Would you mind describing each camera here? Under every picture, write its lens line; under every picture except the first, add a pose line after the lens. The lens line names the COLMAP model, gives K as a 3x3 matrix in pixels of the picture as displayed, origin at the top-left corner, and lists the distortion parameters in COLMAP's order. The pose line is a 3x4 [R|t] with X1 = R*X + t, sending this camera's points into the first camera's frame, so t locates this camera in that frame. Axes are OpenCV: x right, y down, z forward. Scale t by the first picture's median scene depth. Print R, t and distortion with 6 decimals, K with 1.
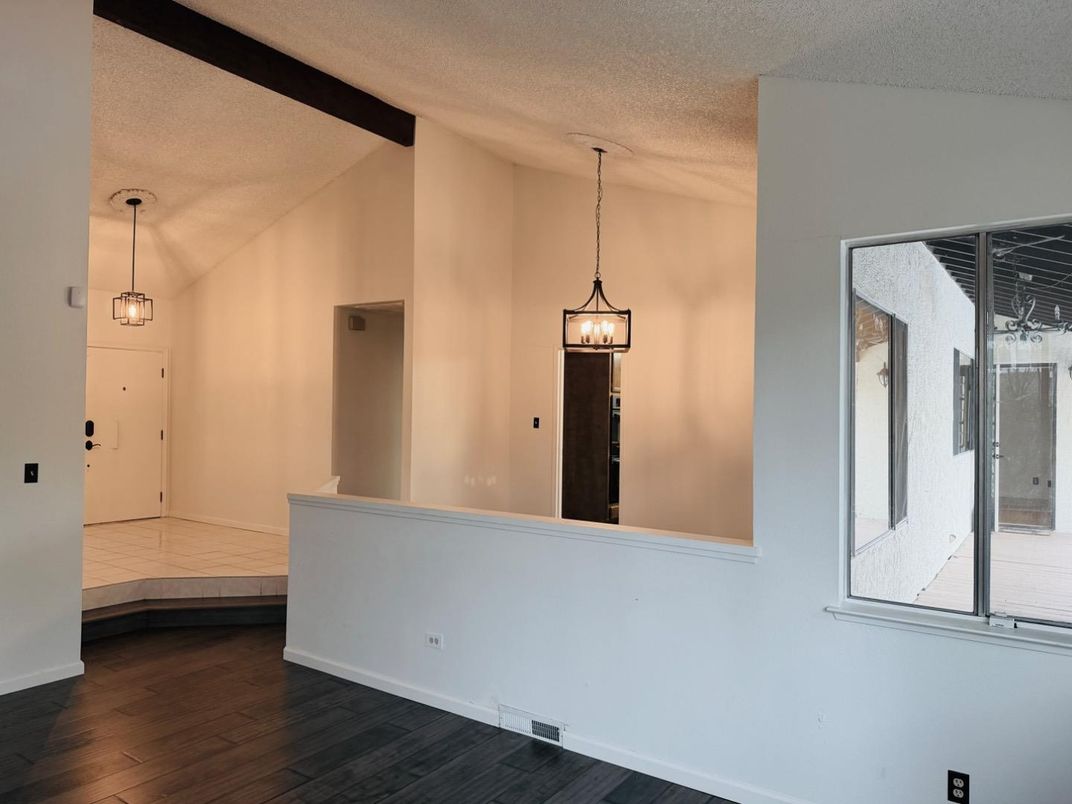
lens RADIAL K [[750.8, 0, 538.4], [0, 750.8, 451.8], [0, 0, 1]] dist [0.004782, 0.001555]
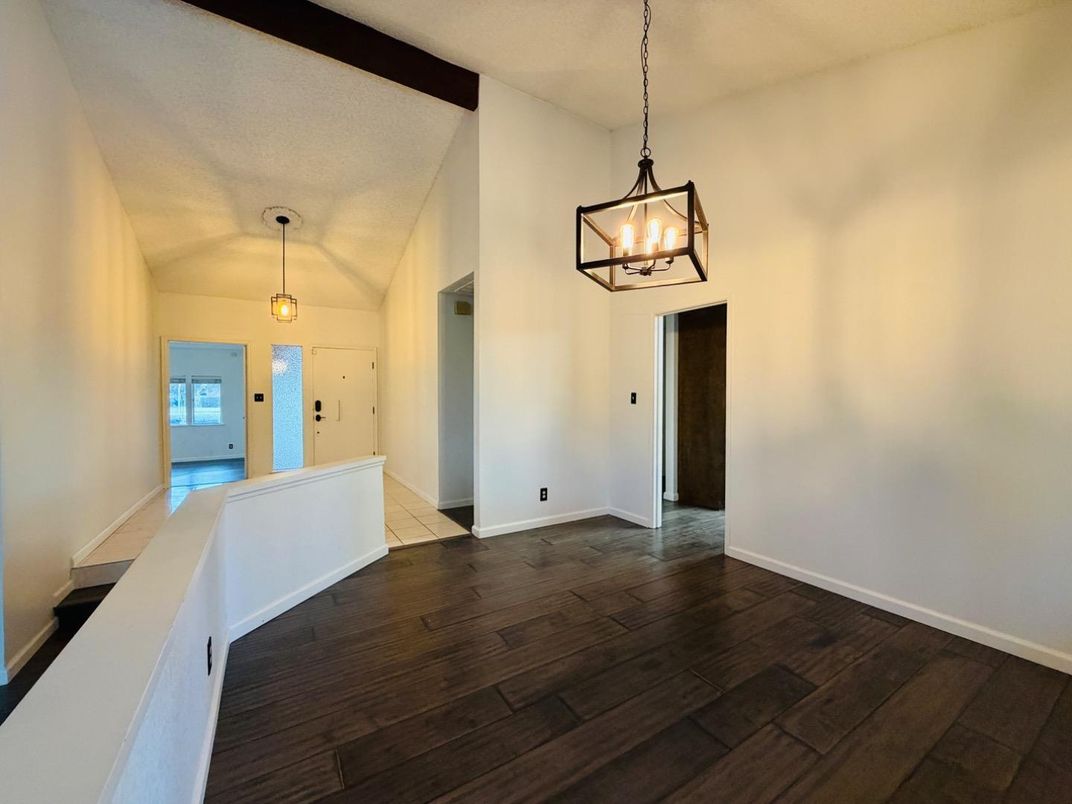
lens RADIAL K [[428.4, 0, 536.0], [0, 428.4, 402.0], [0, 0, 1]] dist [-0.000194, 0.000013]
pose [[0.919216, -0.007723, -0.393678, 0.108295], [-0.005014, 0.999497, -0.031315, -0.019350], [0.393722, 0.030760, 0.918715, 0.539132]]
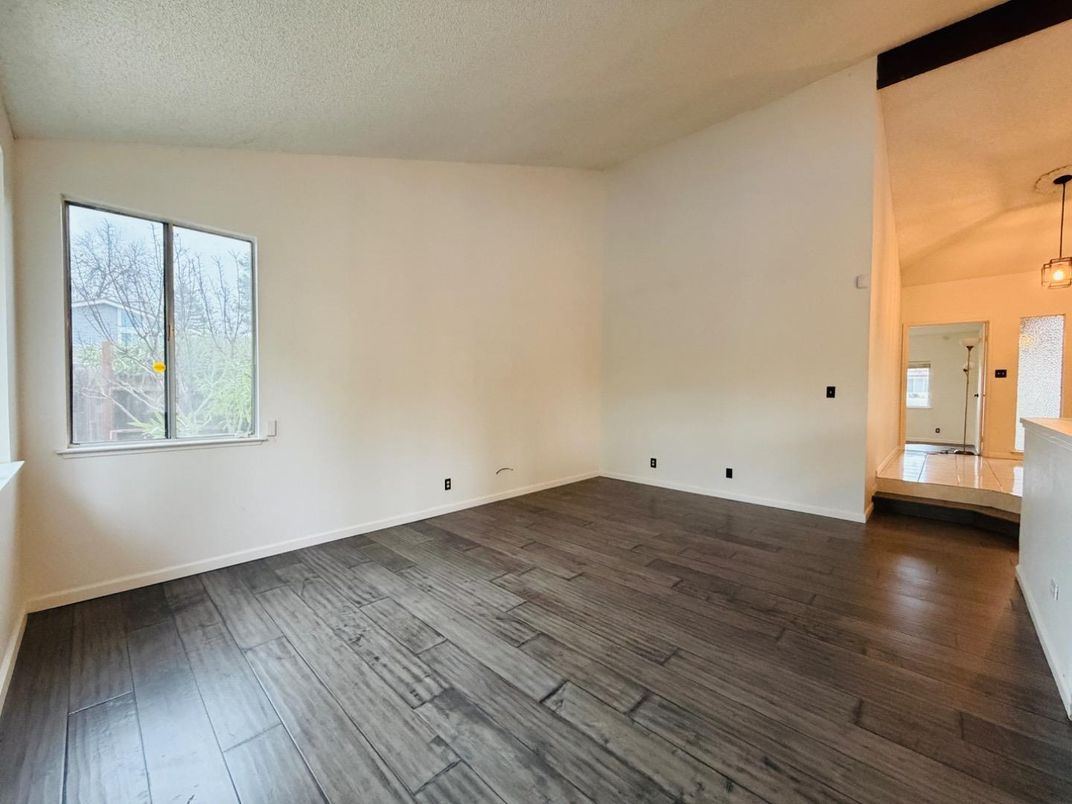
lens RADIAL K [[428.4, 0, 536.0], [0, 428.4, 402.0], [0, 0, 1]] dist [-0.000194, 0.000013]
pose [[-0.156517, 0.017136, -0.987527, 0.258099], [-0.055087, 0.998142, 0.026051, 0.041358], [0.986138, 0.058478, -0.155282, 0.306084]]
